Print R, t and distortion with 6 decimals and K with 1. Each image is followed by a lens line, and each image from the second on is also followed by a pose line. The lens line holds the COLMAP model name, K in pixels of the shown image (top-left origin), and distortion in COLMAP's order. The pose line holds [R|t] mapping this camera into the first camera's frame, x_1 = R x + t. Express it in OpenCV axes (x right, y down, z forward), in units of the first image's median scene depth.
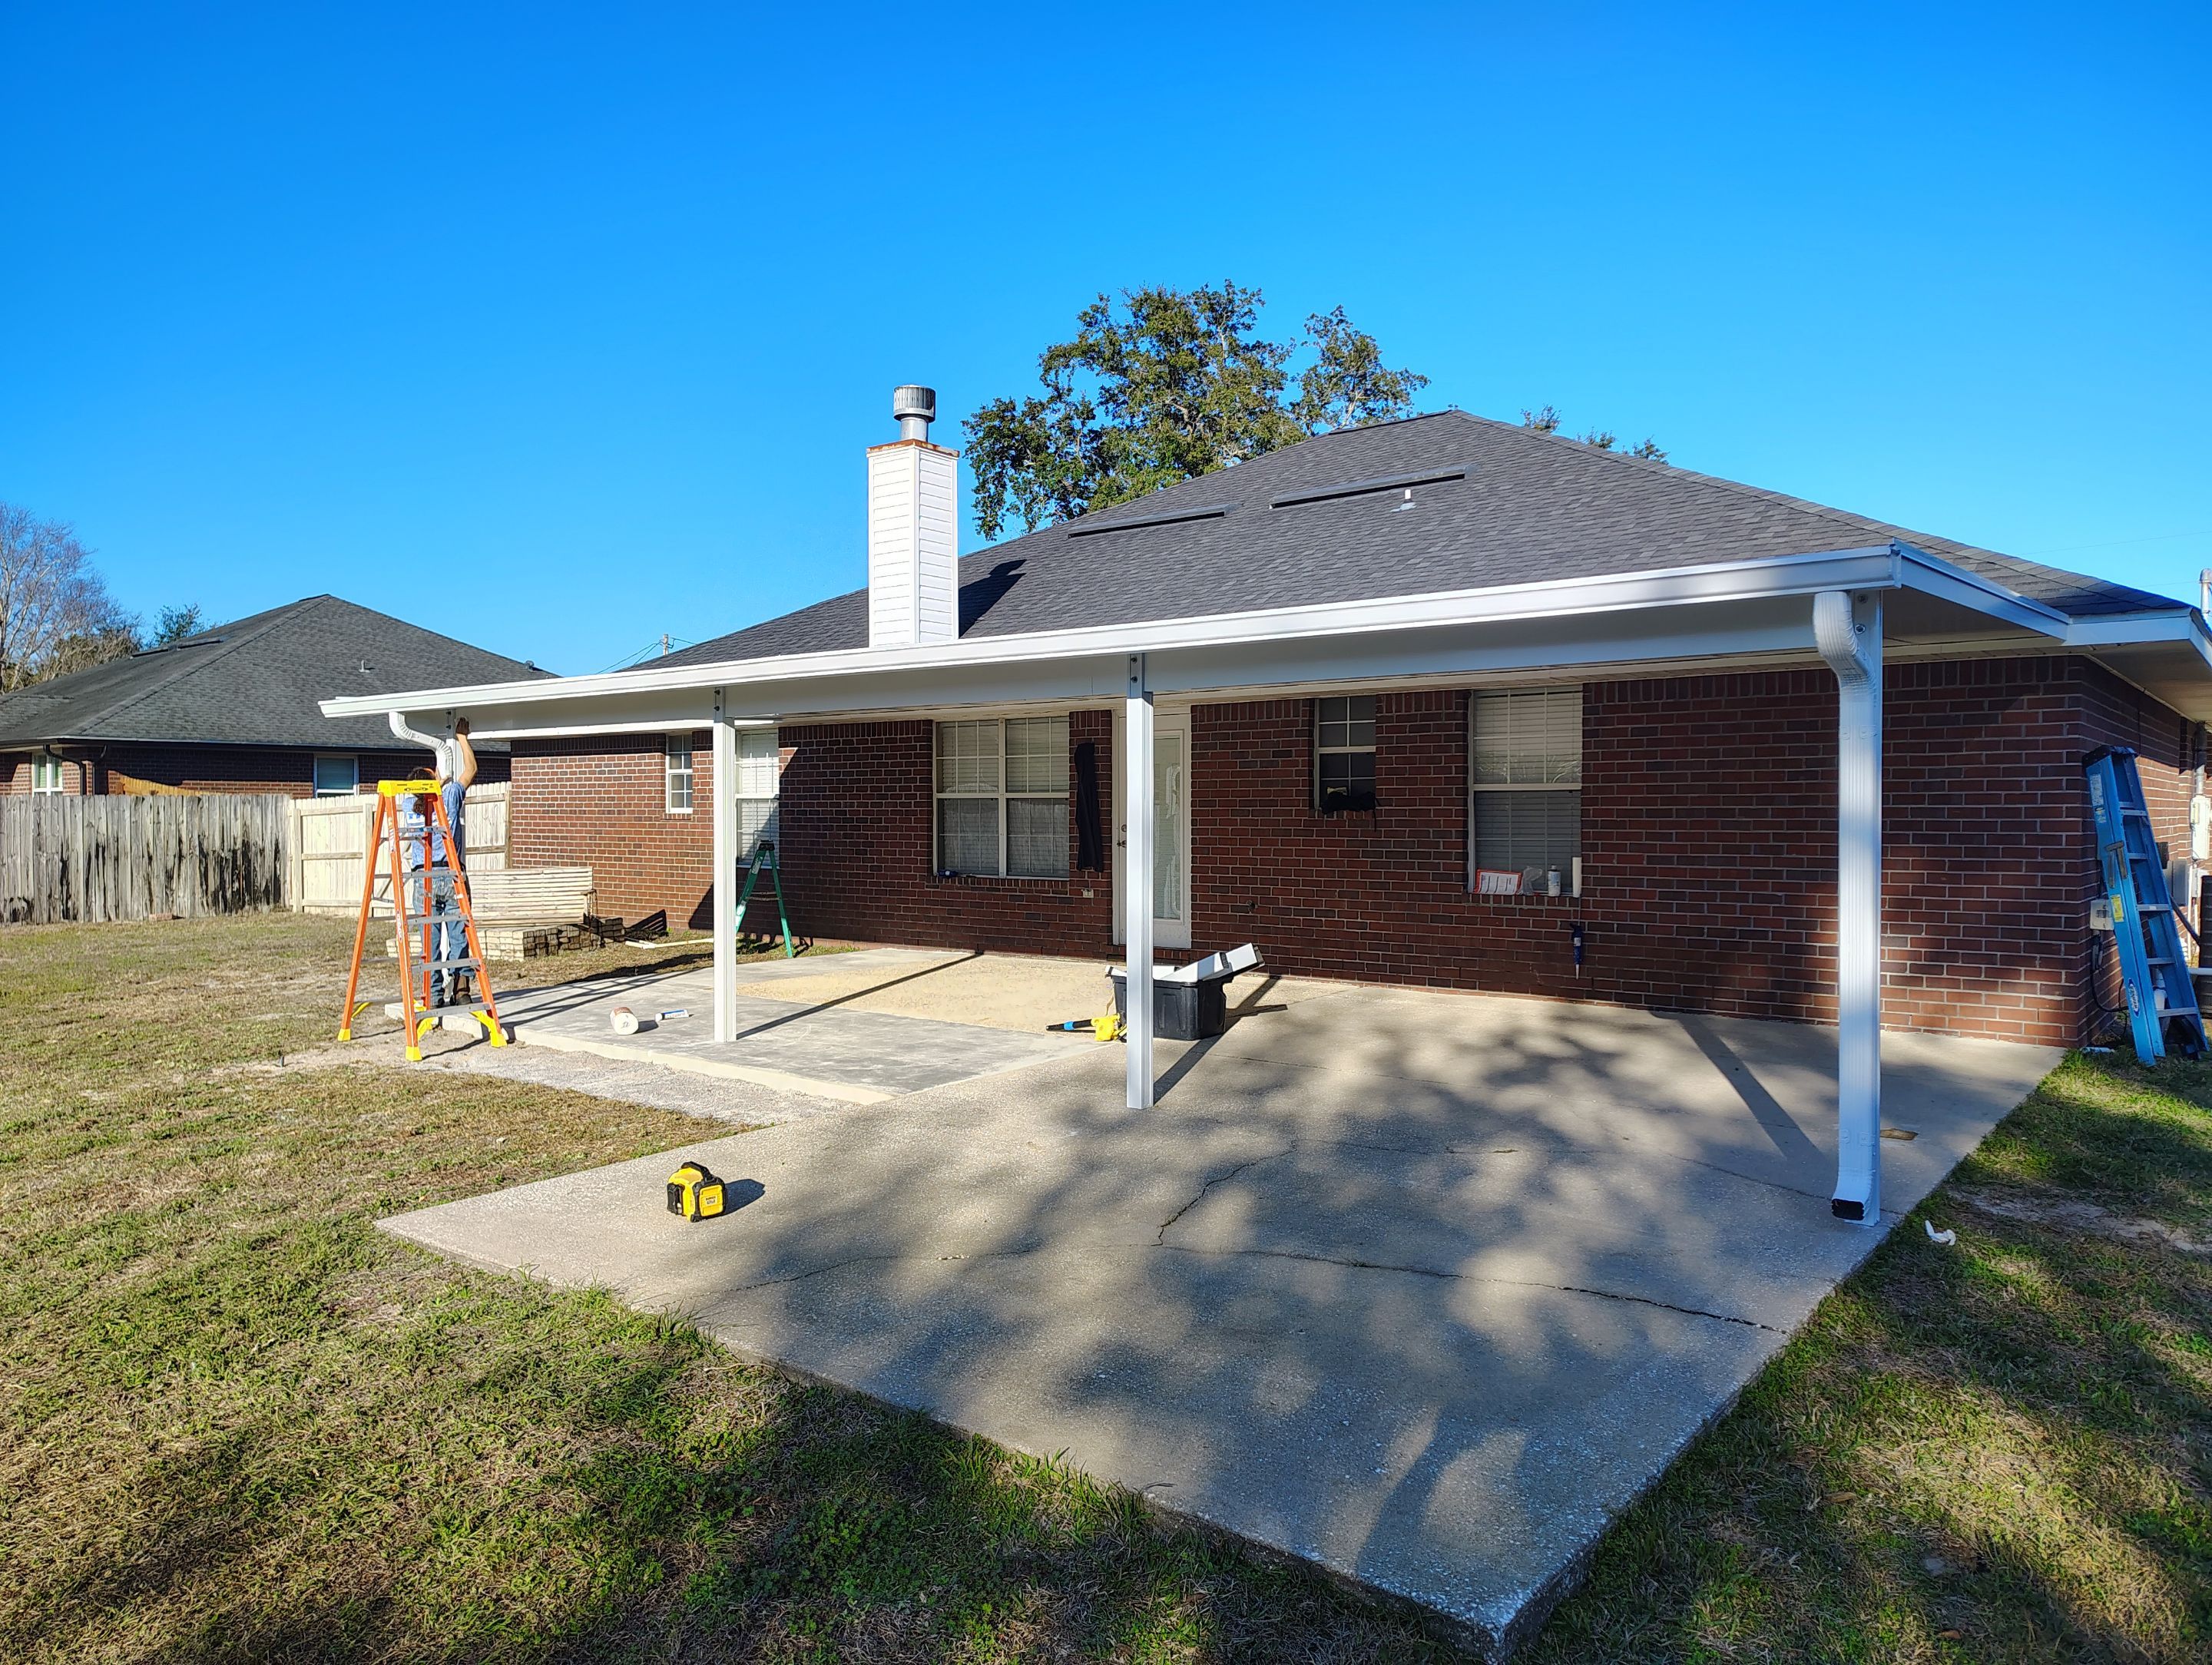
lens RADIAL K [[1499.6, 0, 1106.0], [0, 1499.6, 832.5], [0, 0, 1]] dist [0.011747, 0.000839]
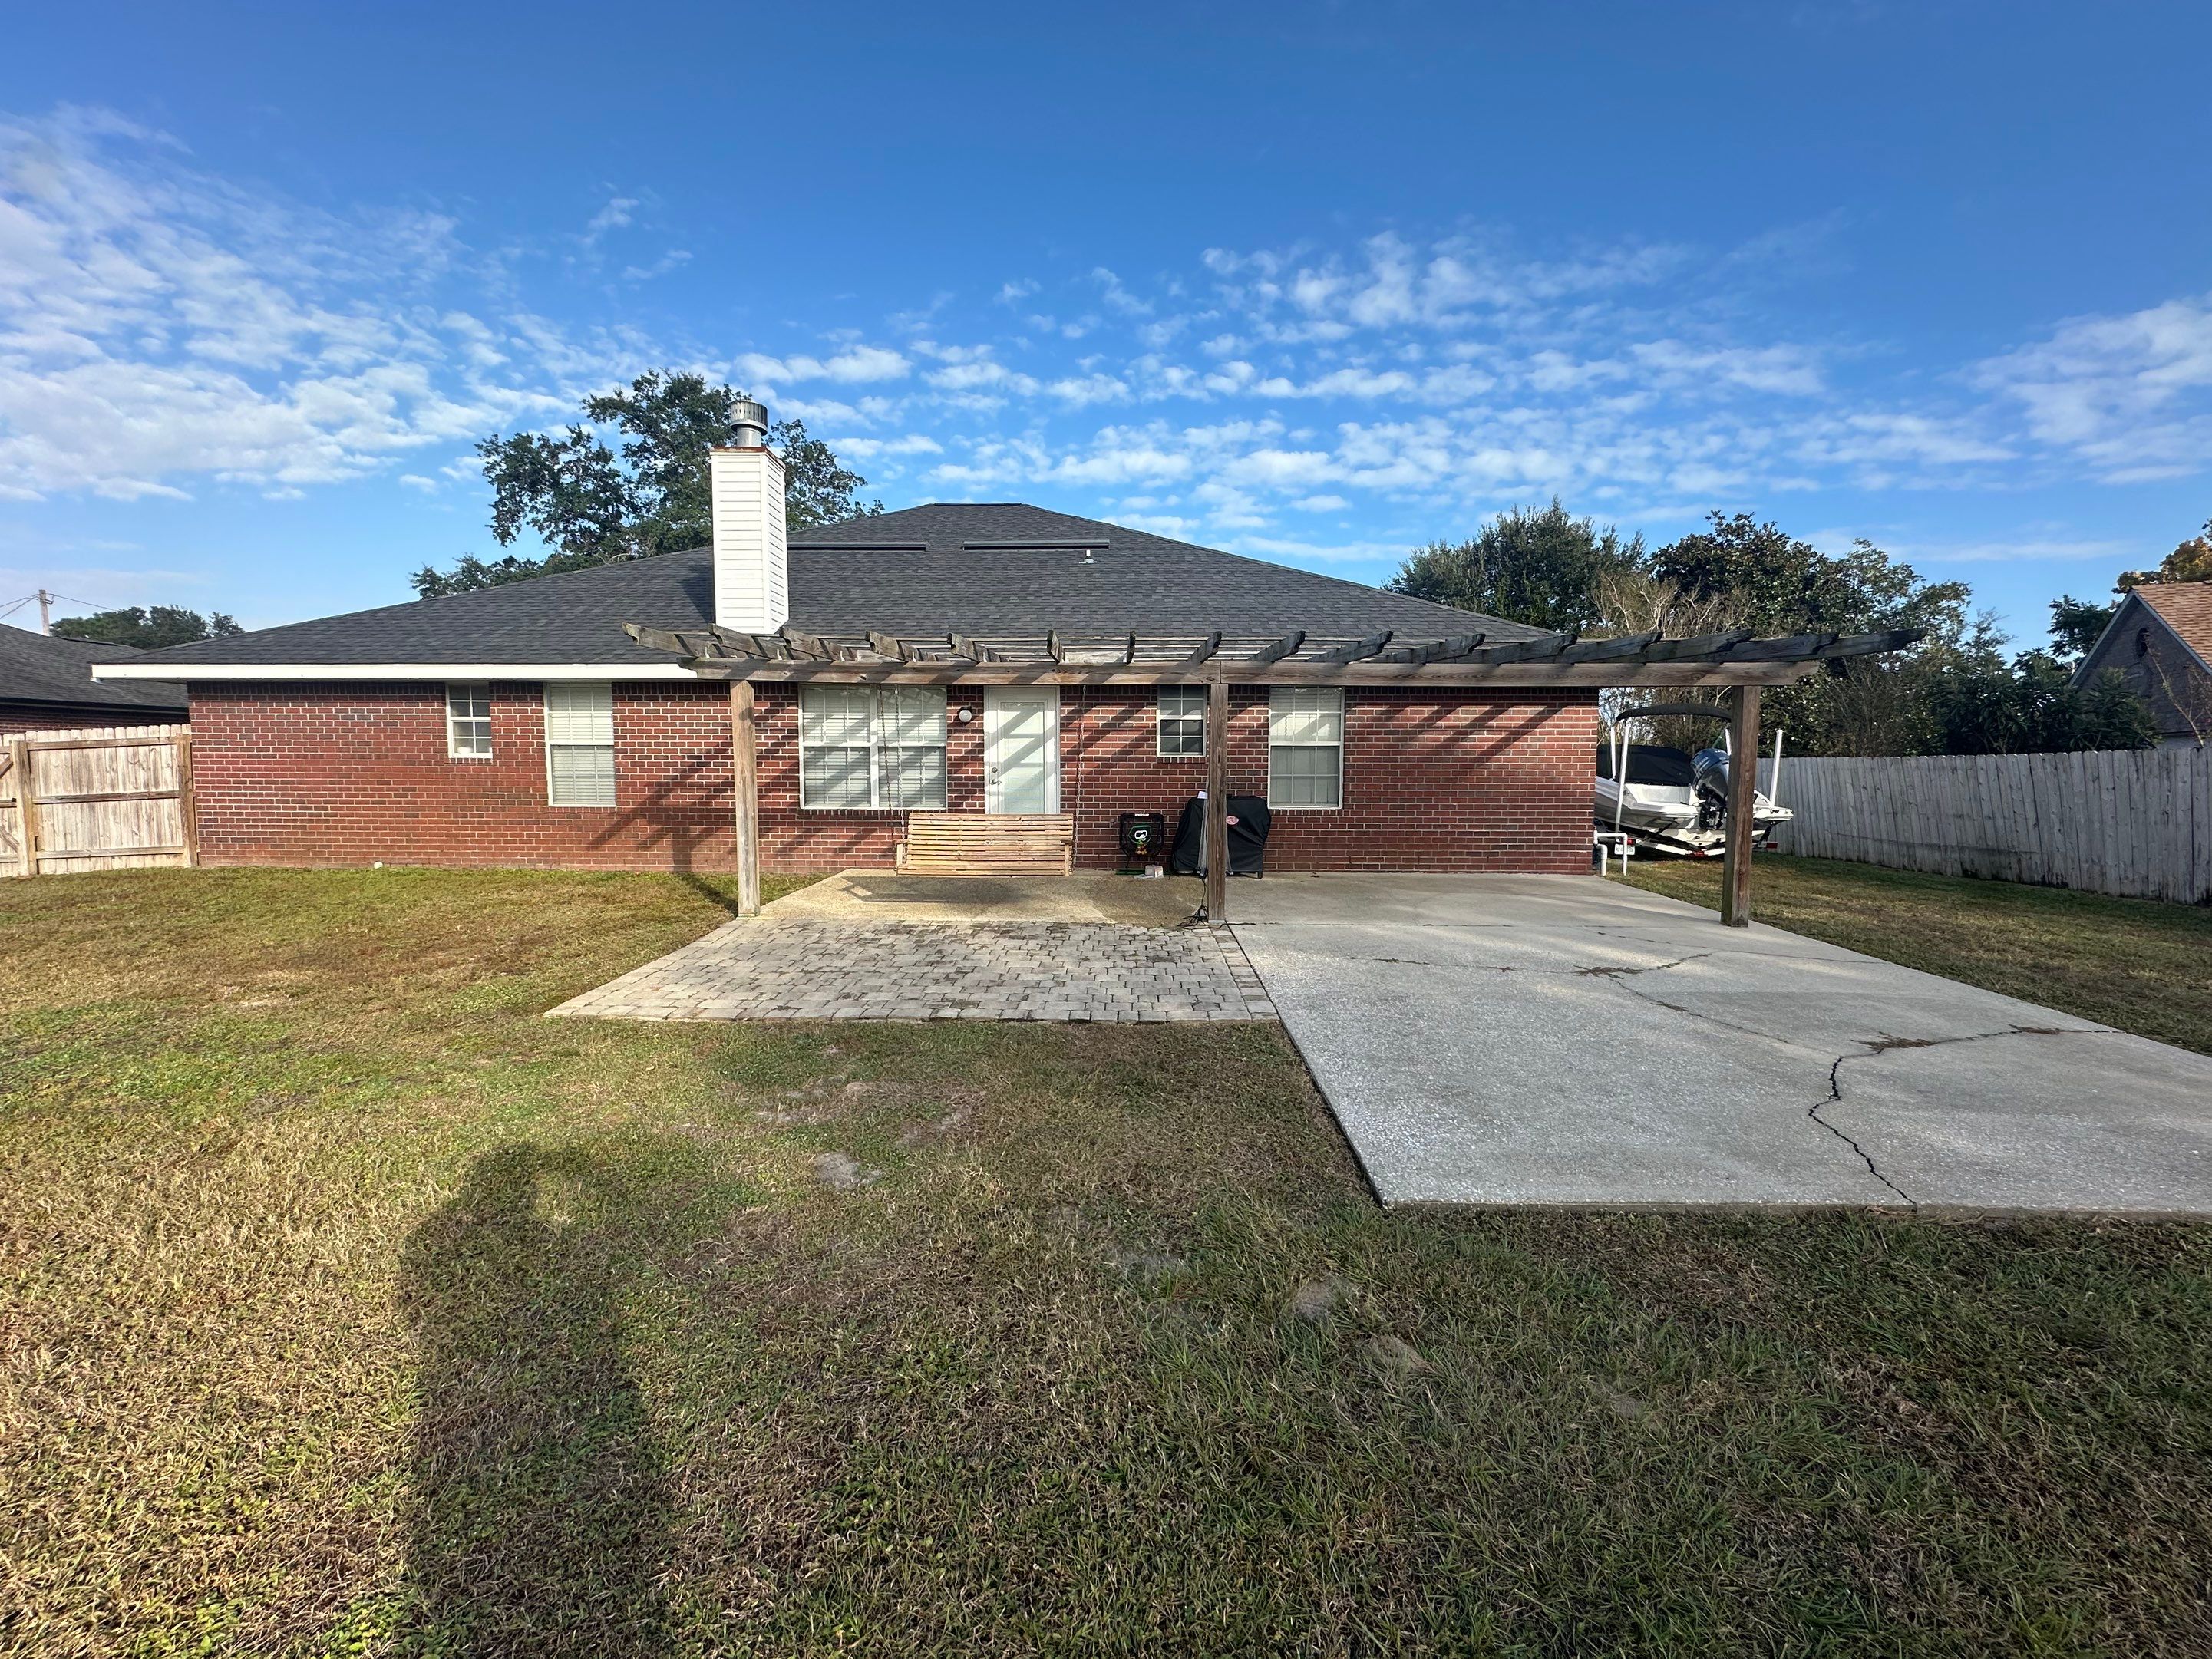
lens RADIAL K [[866.3, 0, 1106.0], [0, 866.3, 829.5], [0, 0, 1]] dist [-0.003139, -0.000281]
pose [[0.794394, -0.043691, 0.605830, -0.420916], [0.004831, 0.997833, 0.065626, -0.000125], [-0.607384, -0.049206, 0.792883, 0.328607]]
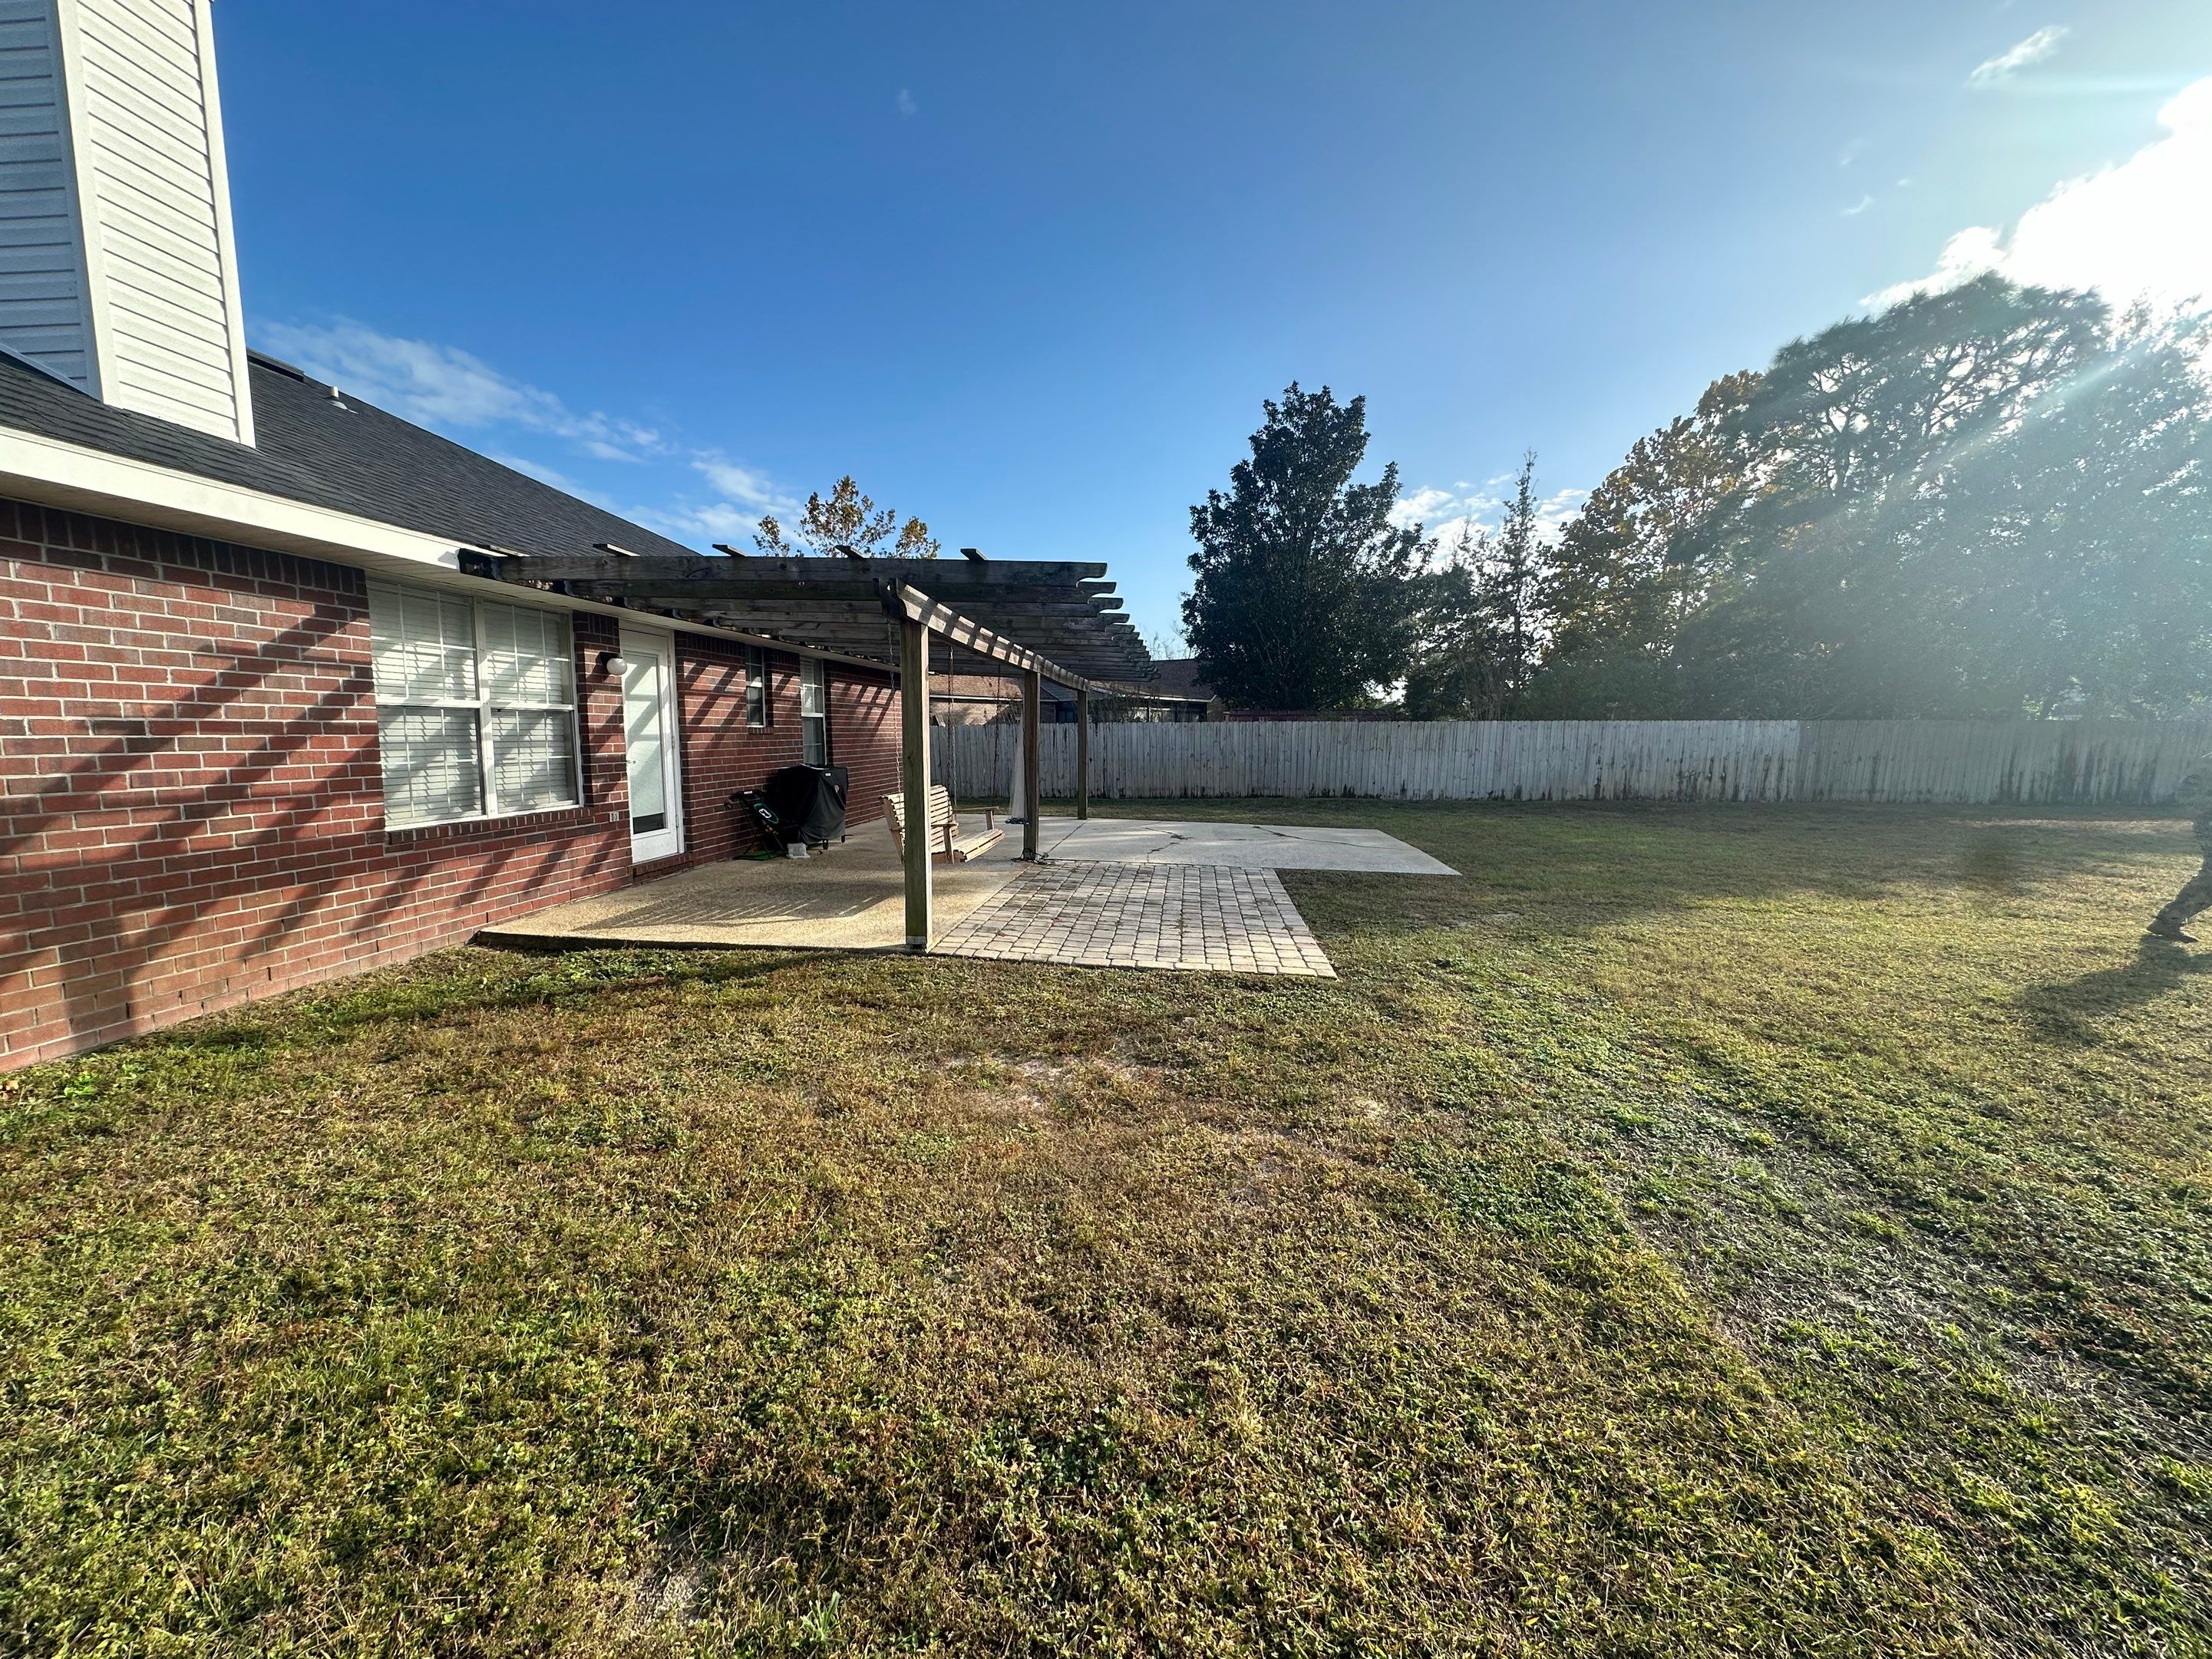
lens RADIAL K [[896.2, 0, 1106.0], [0, 896.2, 829.5], [0, 0, 1]] dist [-0.000557, -0.000079]
pose [[-0.553555, -0.090395, 0.827892, -0.698389], [0.012890, 0.993043, 0.117046, -0.013642], [-0.832713, 0.075463, -0.548538, 1.145673]]
